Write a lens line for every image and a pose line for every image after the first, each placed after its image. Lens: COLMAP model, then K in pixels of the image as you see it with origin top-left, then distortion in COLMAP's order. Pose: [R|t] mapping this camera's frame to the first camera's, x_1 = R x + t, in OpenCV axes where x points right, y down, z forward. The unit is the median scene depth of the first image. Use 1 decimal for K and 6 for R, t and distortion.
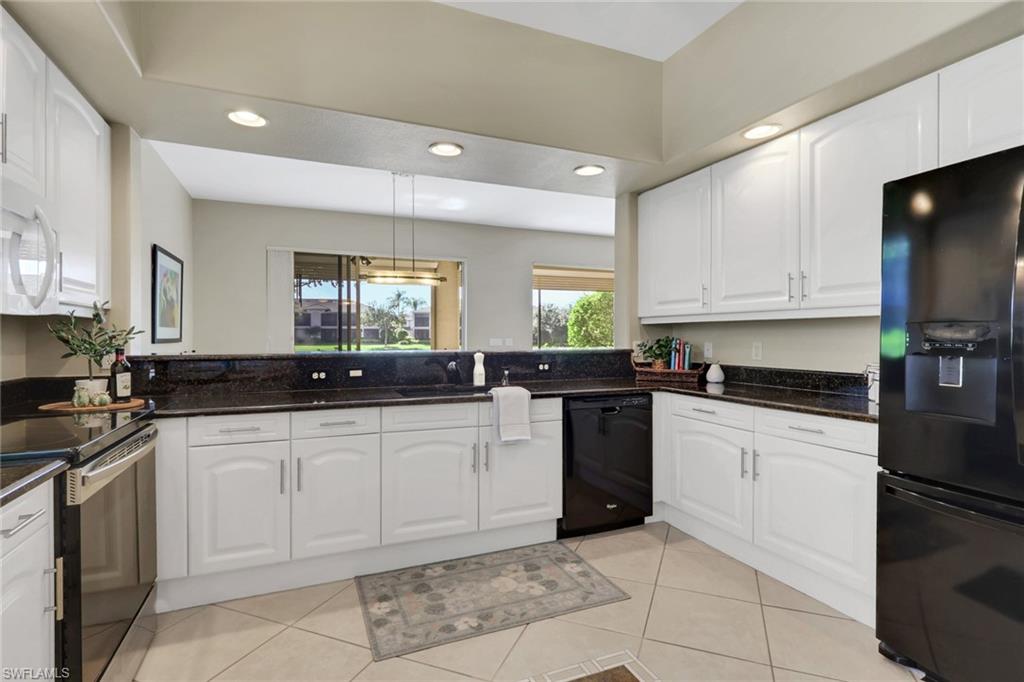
lens RADIAL K [[486.1, 0, 512.0], [0, 486.1, 341.0], [0, 0, 1]] dist [-0.006475, 0.000227]
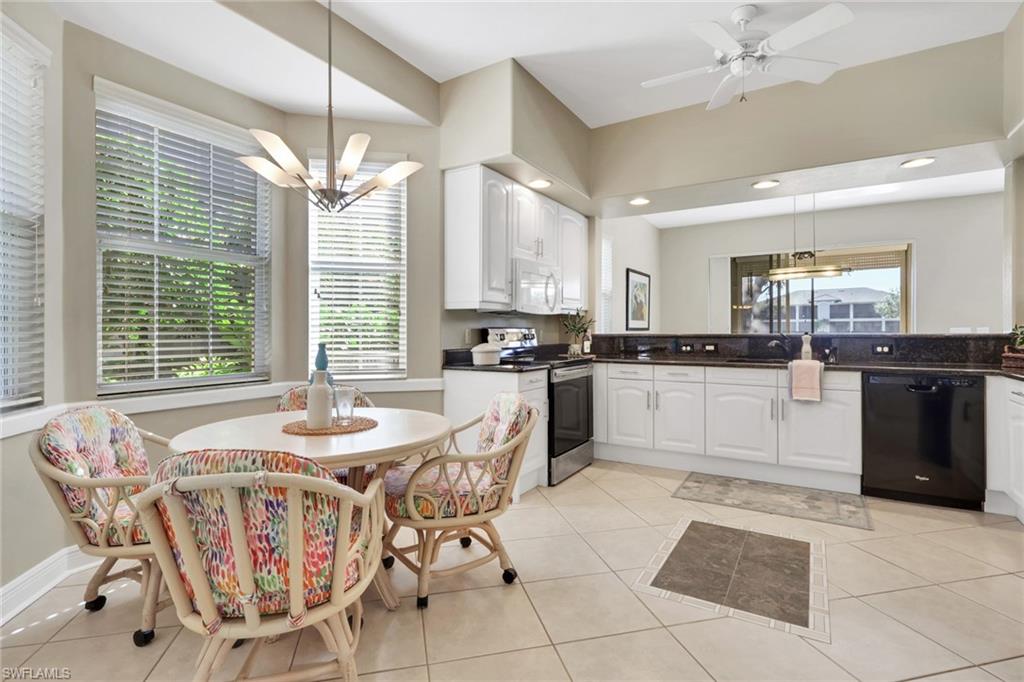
lens RADIAL K [[486.1, 0, 512.0], [0, 486.1, 341.0], [0, 0, 1]] dist [-0.006475, 0.000227]
pose [[0.572579, 0.016502, -0.819684, 0.606650], [-0.006382, 0.999857, 0.015671, 0.029316], [0.819825, -0.003742, 0.572602, -0.383655]]
